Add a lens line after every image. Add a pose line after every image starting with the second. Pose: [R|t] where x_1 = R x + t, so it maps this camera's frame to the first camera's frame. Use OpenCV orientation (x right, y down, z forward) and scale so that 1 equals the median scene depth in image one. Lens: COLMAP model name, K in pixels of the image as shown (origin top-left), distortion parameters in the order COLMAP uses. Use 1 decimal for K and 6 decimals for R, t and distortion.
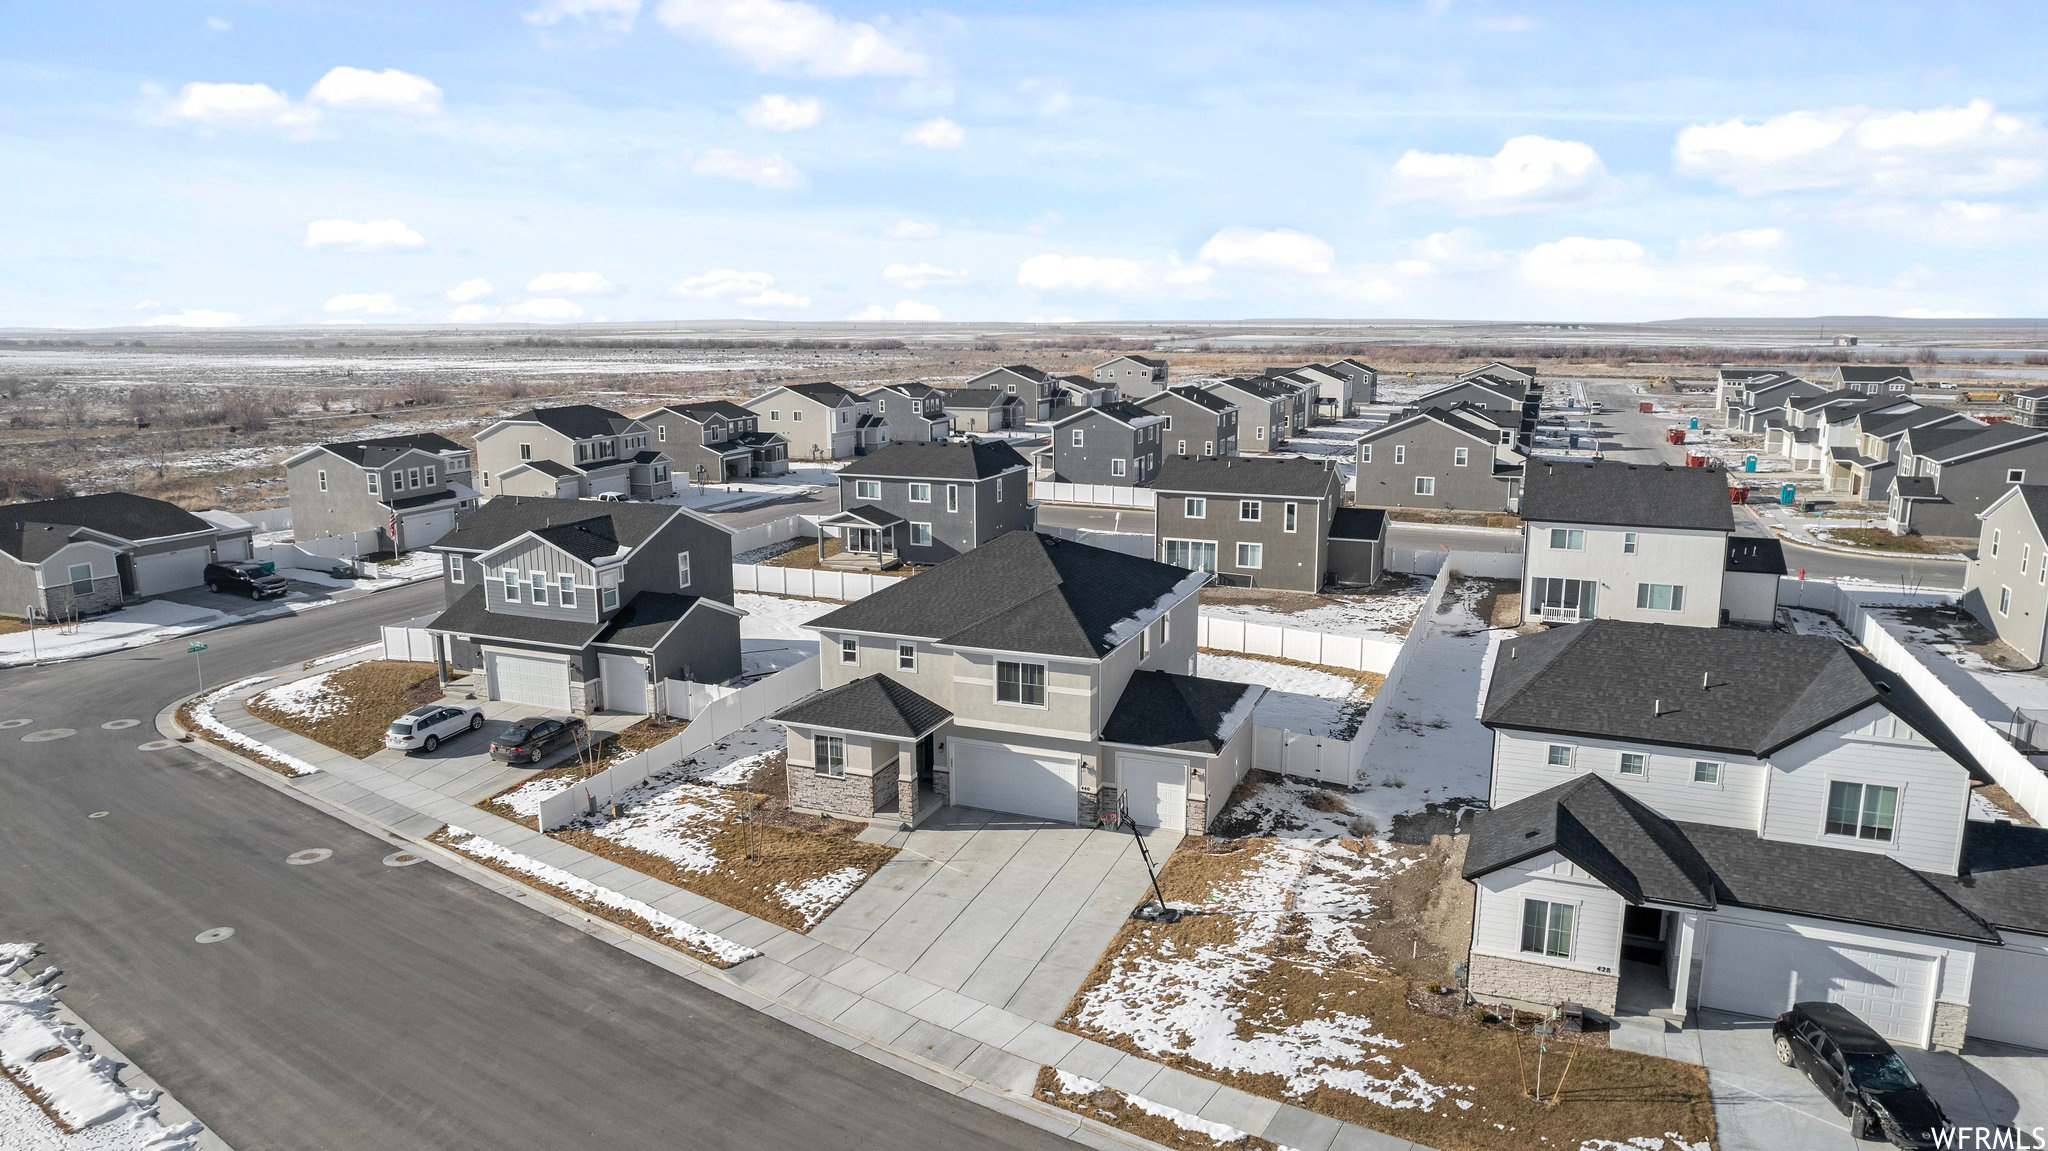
lens RADIAL K [[1306.9, 0, 1024.0], [0, 1306.9, 575.5], [0, 0, 1]] dist [-0.046671, 0.000940]
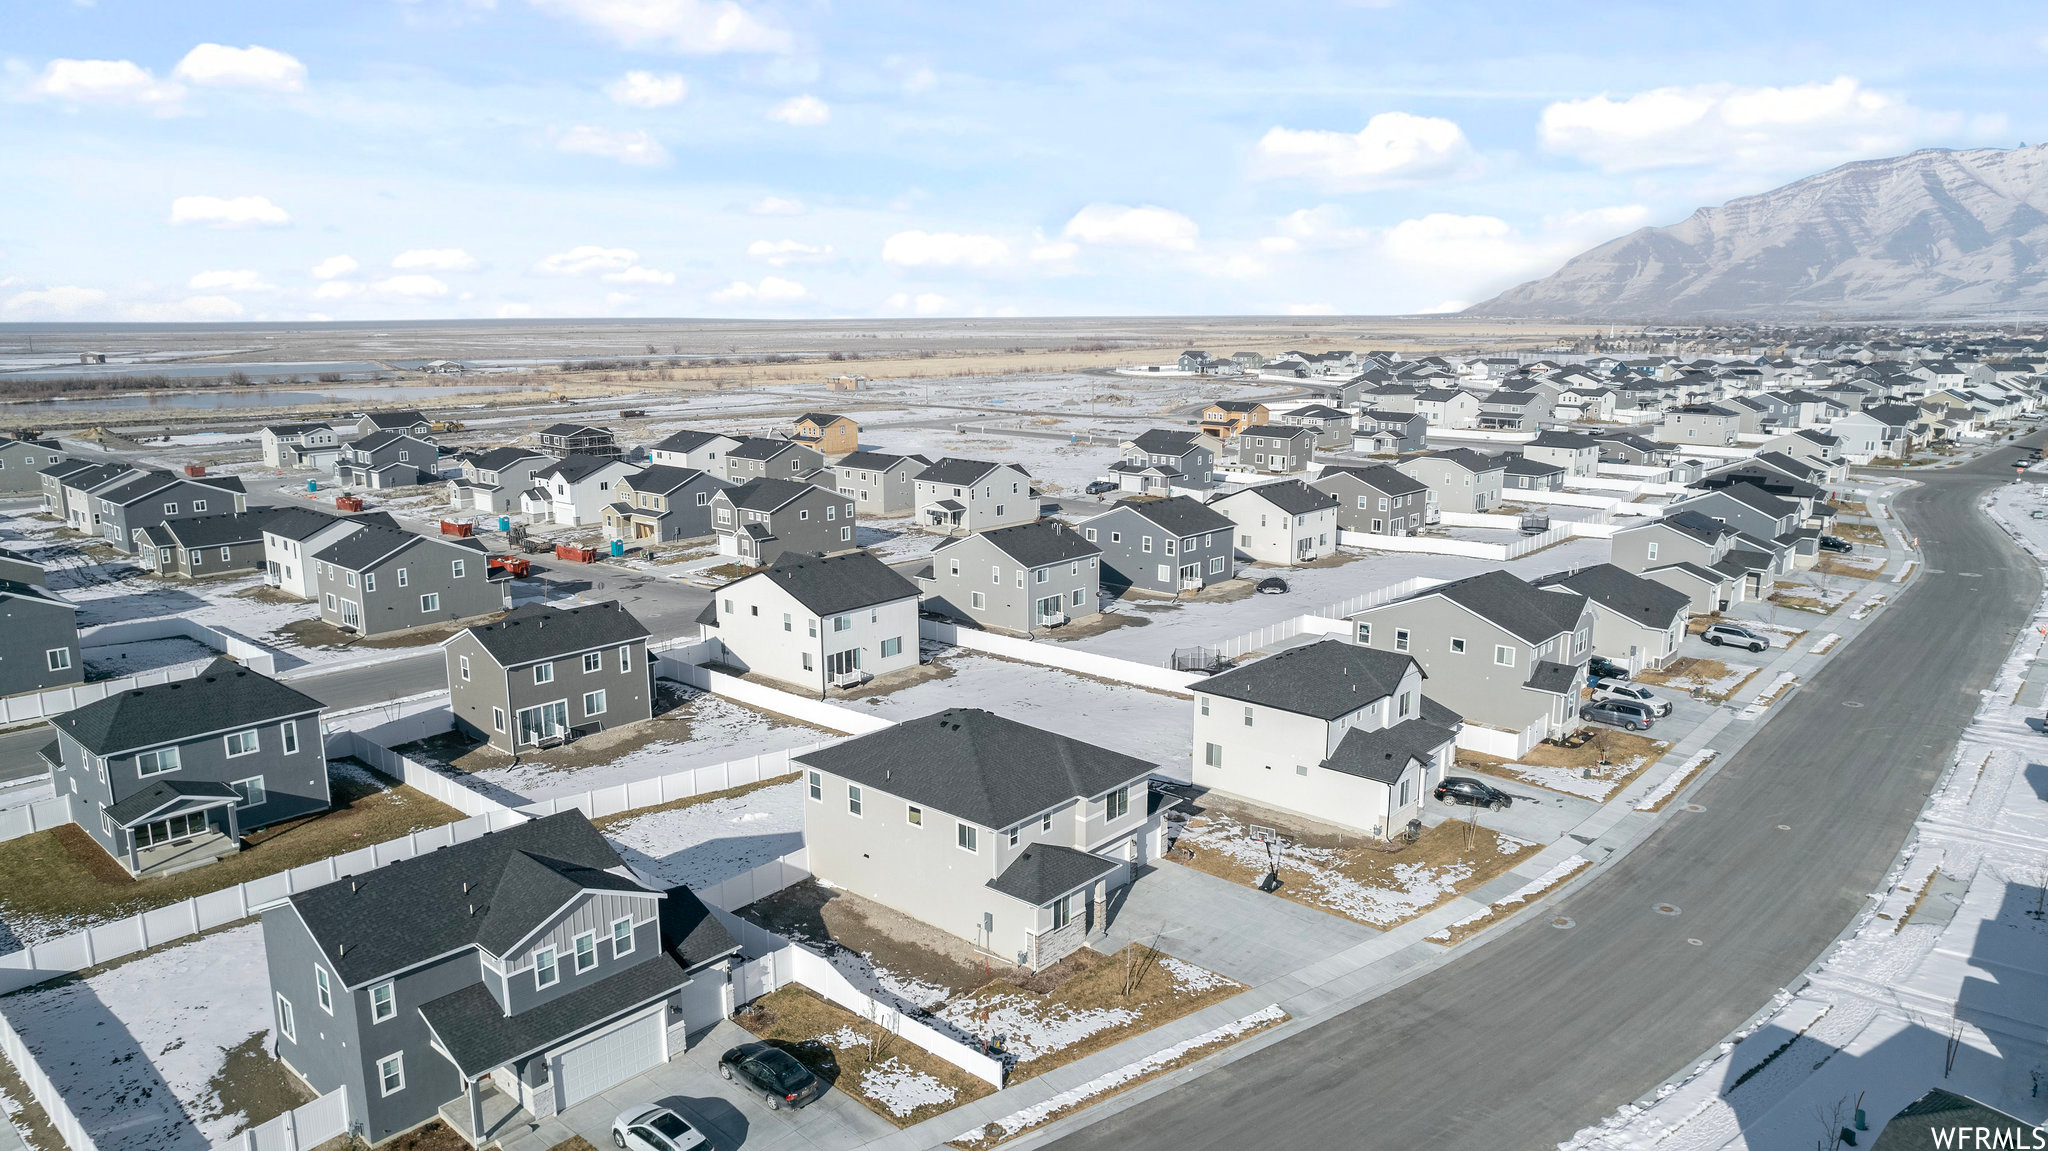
lens RADIAL K [[1309.8, 0, 1024.0], [0, 1309.8, 575.5], [0, 0, 1]] dist [-0.074974, 0.063858]
pose [[0.326232, -0.185041, 0.927002, -1.320557], [0.186150, 0.974027, 0.128917, -0.366496], [-0.926780, 0.130505, 0.352204, 0.550747]]
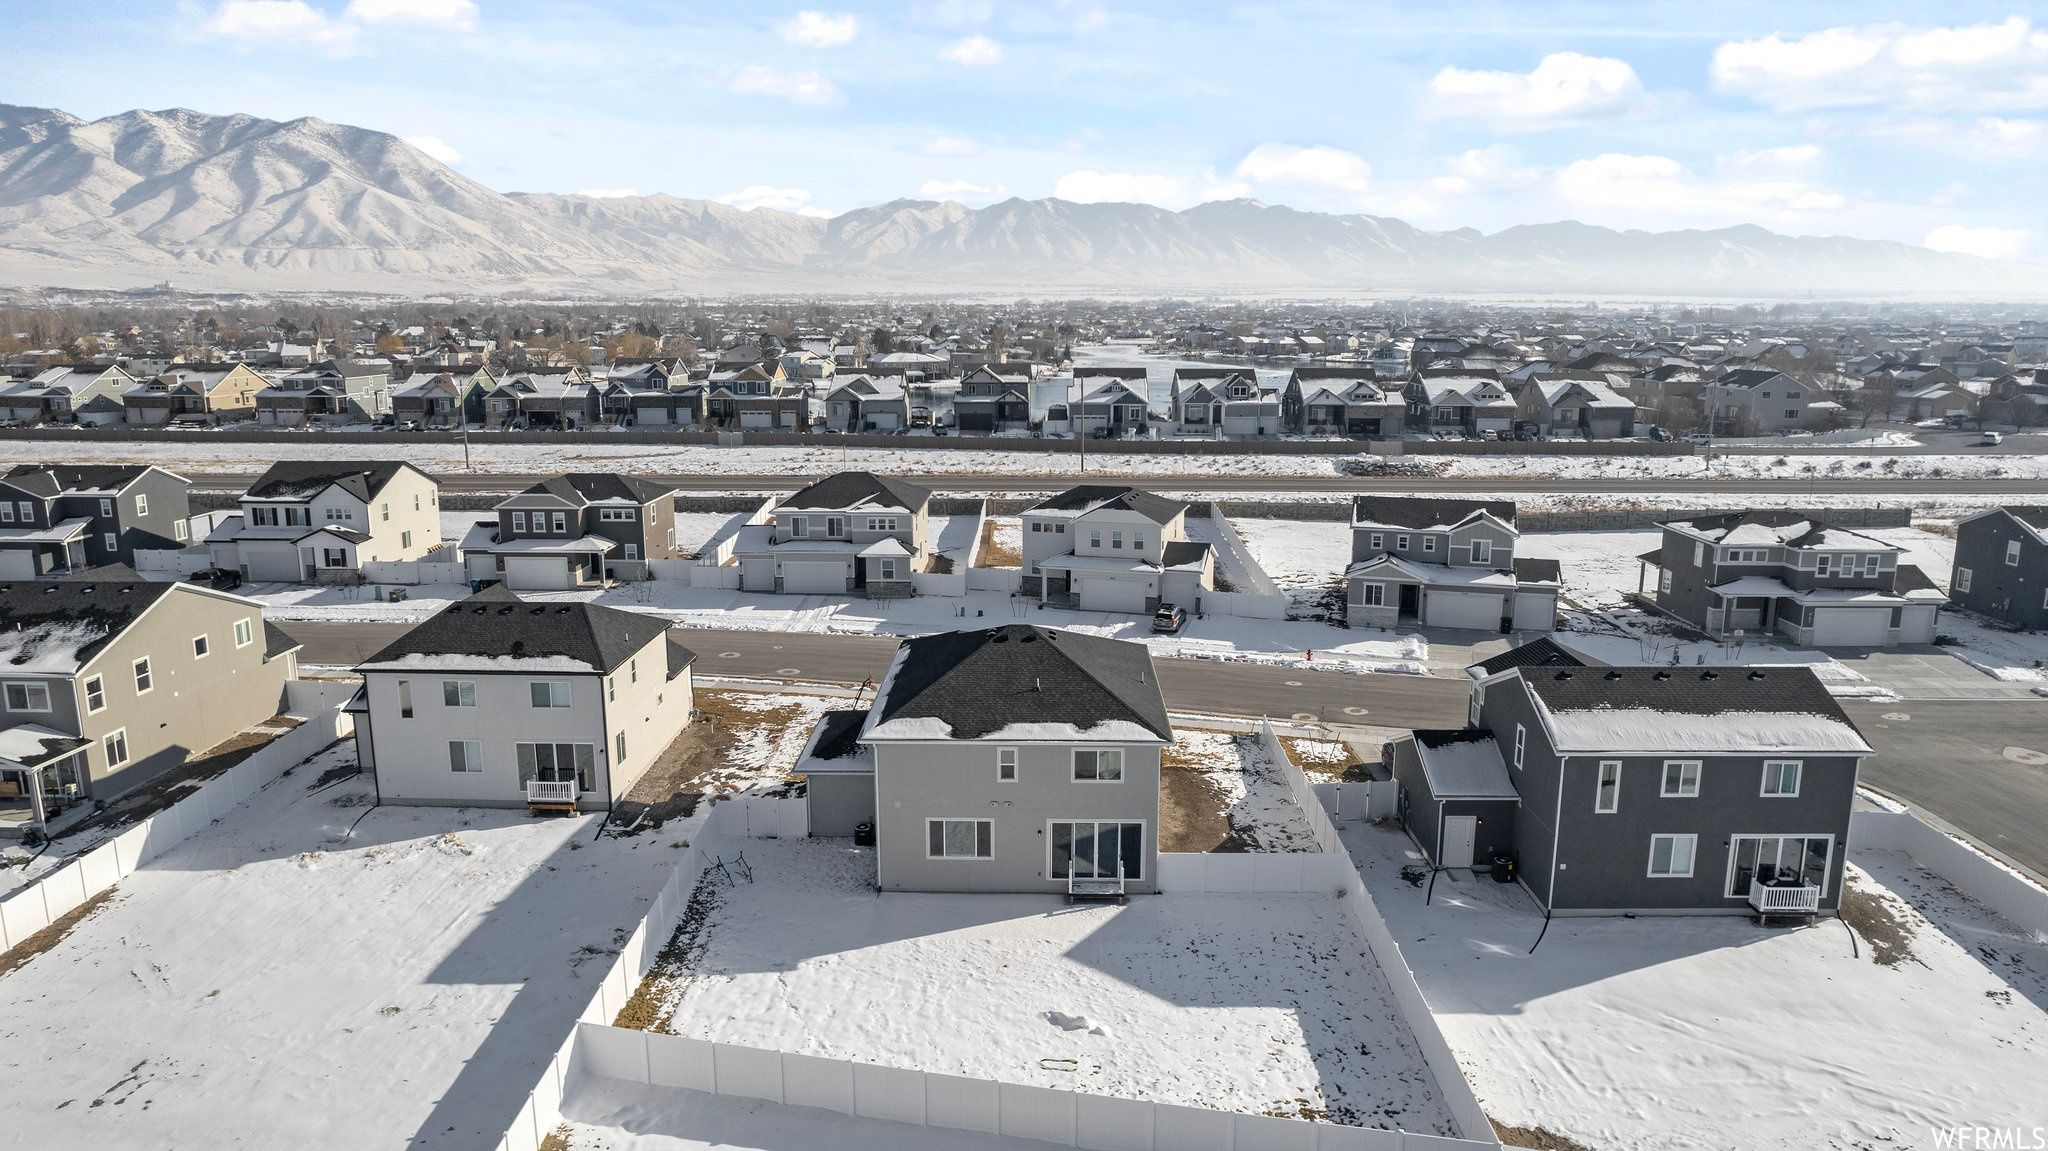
lens RADIAL K [[1309.8, 0, 1024.0], [0, 1309.8, 575.5], [0, 0, 1]] dist [-0.074974, 0.063858]
pose [[-0.933104, 0.075370, -0.351620, 0.425476], [-0.066995, 0.924237, 0.375897, -0.544272], [0.353311, 0.374307, -0.857359, 2.186910]]
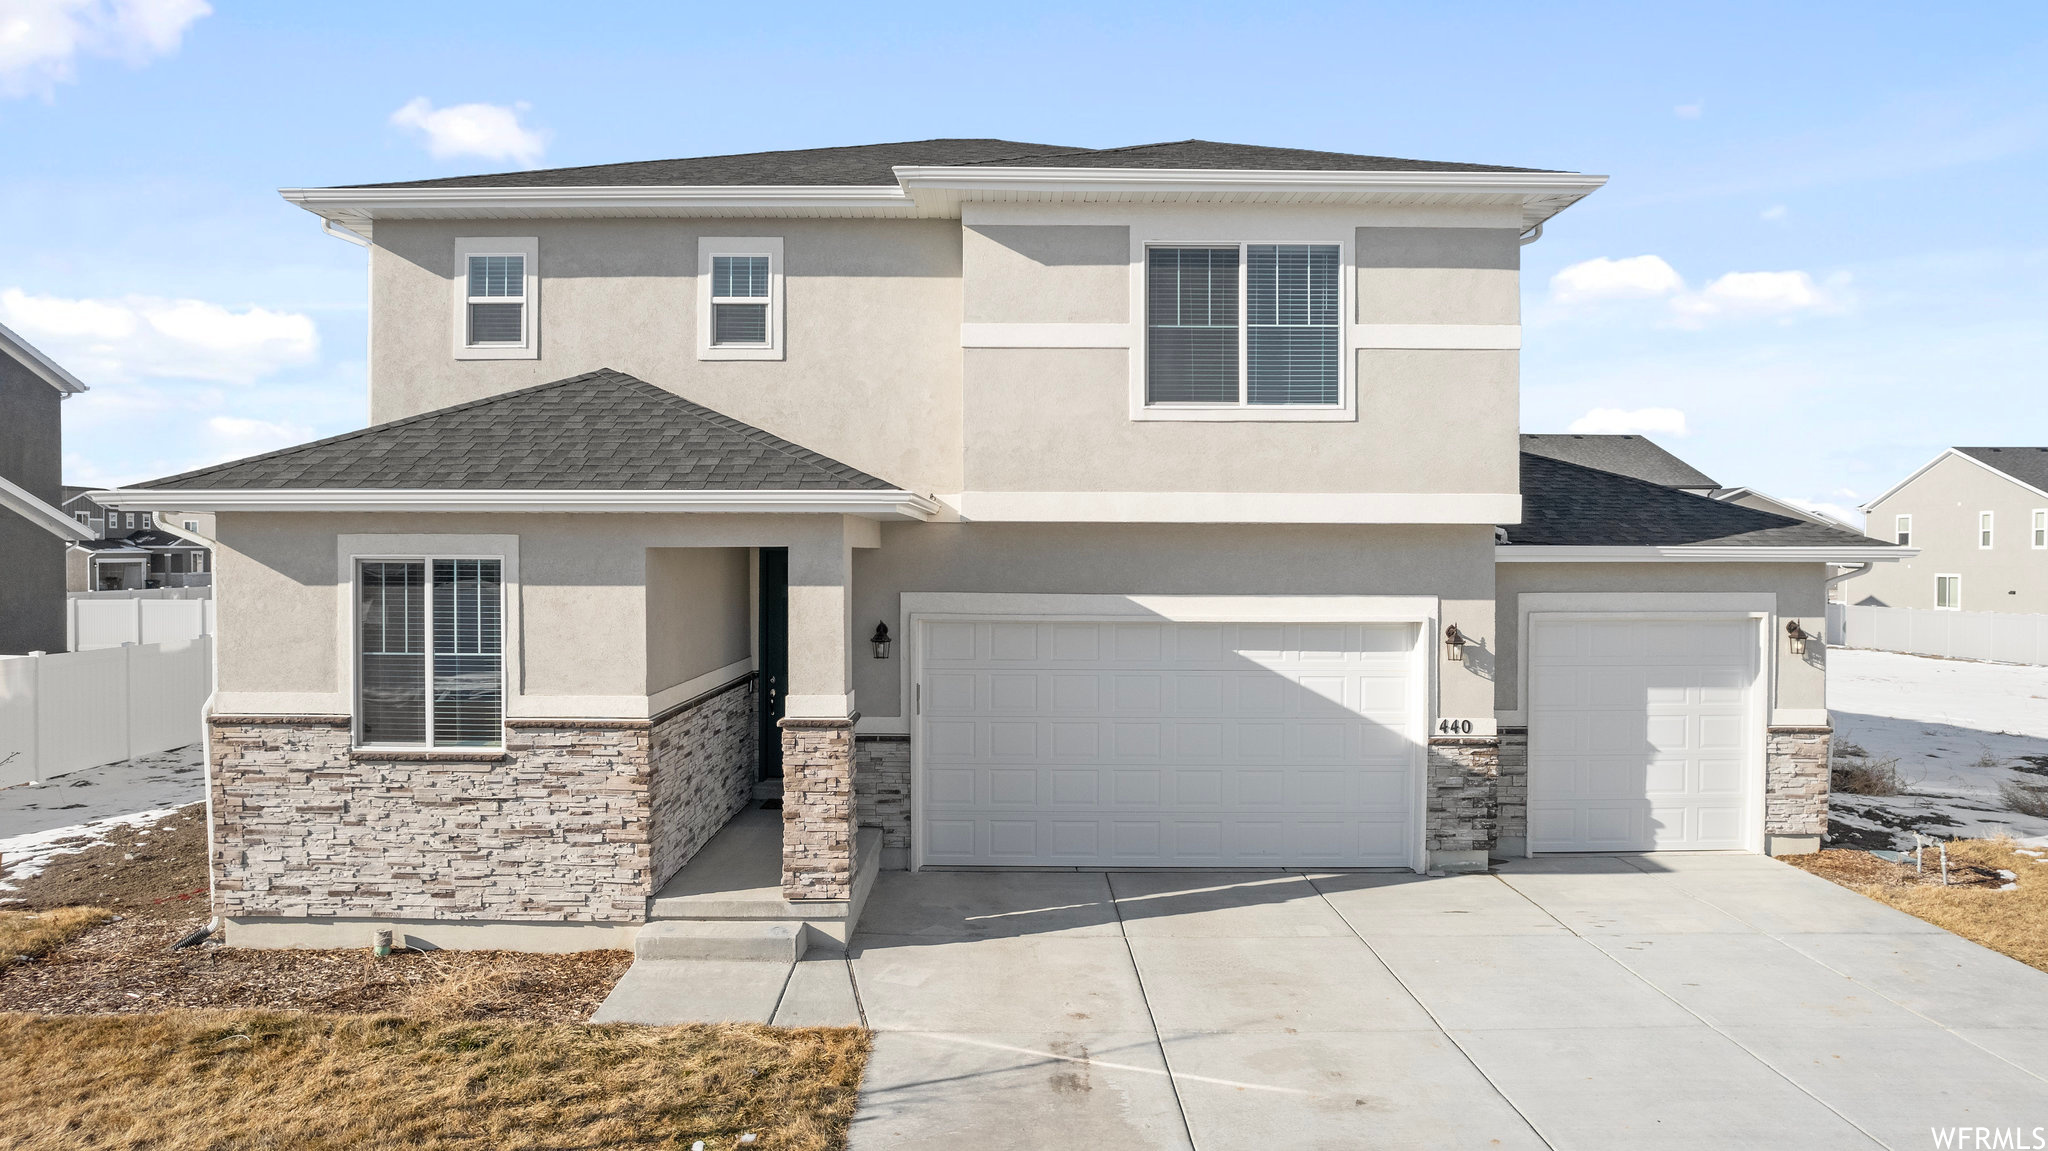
lens RADIAL K [[1309.8, 0, 1024.0], [0, 1309.8, 575.5], [0, 0, 1]] dist [-0.074974, 0.063858]
pose [[0.925180, 0.000910, 0.379528, -0.142365], [0.066680, 0.984053, -0.164906, 0.171500], [-0.373625, 0.177875, 0.910365, 0.780842]]
